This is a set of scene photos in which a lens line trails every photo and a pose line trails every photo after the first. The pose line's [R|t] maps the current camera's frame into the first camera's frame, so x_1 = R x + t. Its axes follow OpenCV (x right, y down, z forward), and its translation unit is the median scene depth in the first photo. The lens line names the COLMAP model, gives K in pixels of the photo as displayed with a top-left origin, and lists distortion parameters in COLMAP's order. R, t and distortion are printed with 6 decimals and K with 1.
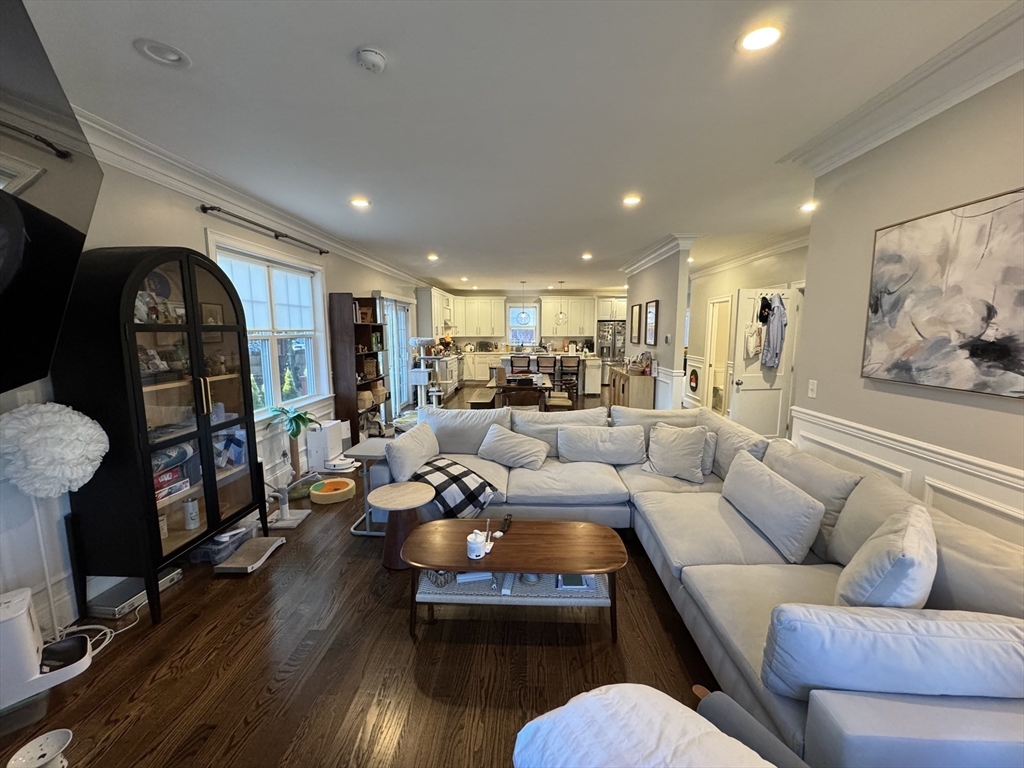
lens RADIAL K [[407.1, 0, 514.1], [0, 407.1, 386.0], [0, 0, 1]] dist [-0.001429, 0.000043]
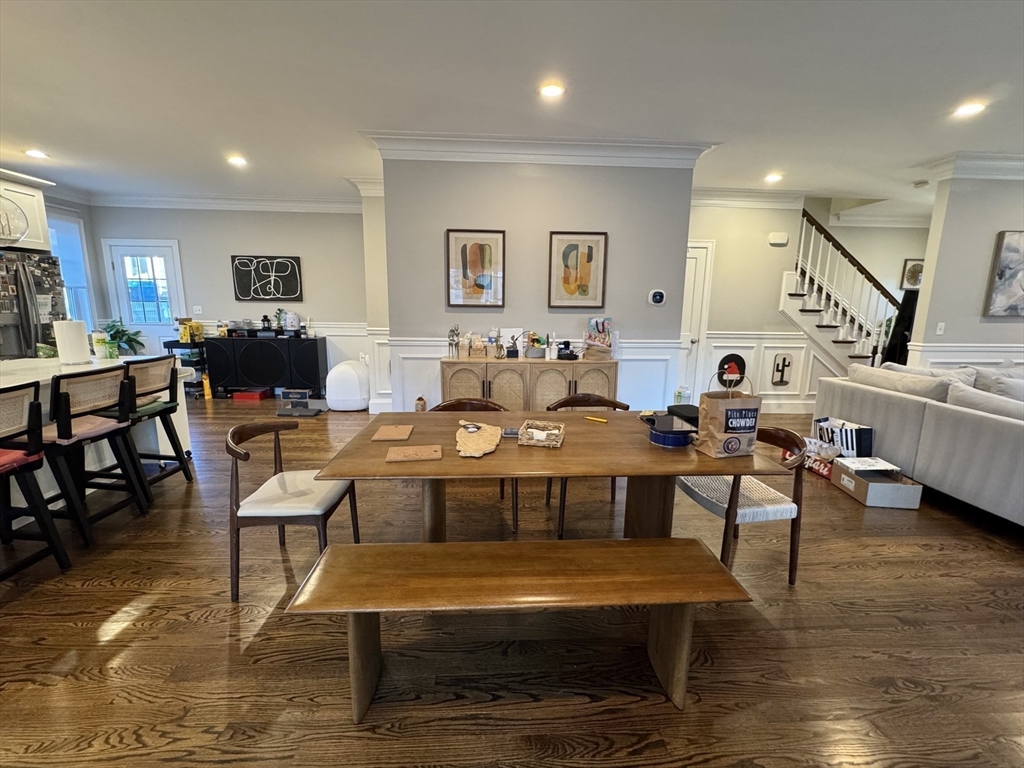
lens RADIAL K [[407.1, 0, 511.8], [0, 407.1, 379.7], [0, 0, 1]] dist [-0.001429, 0.000043]
pose [[-0.101071, -0.171685, 0.979954, -0.436094], [0.123220, 0.975253, 0.183570, -0.206426], [-0.987219, 0.139303, -0.077414, 2.012110]]
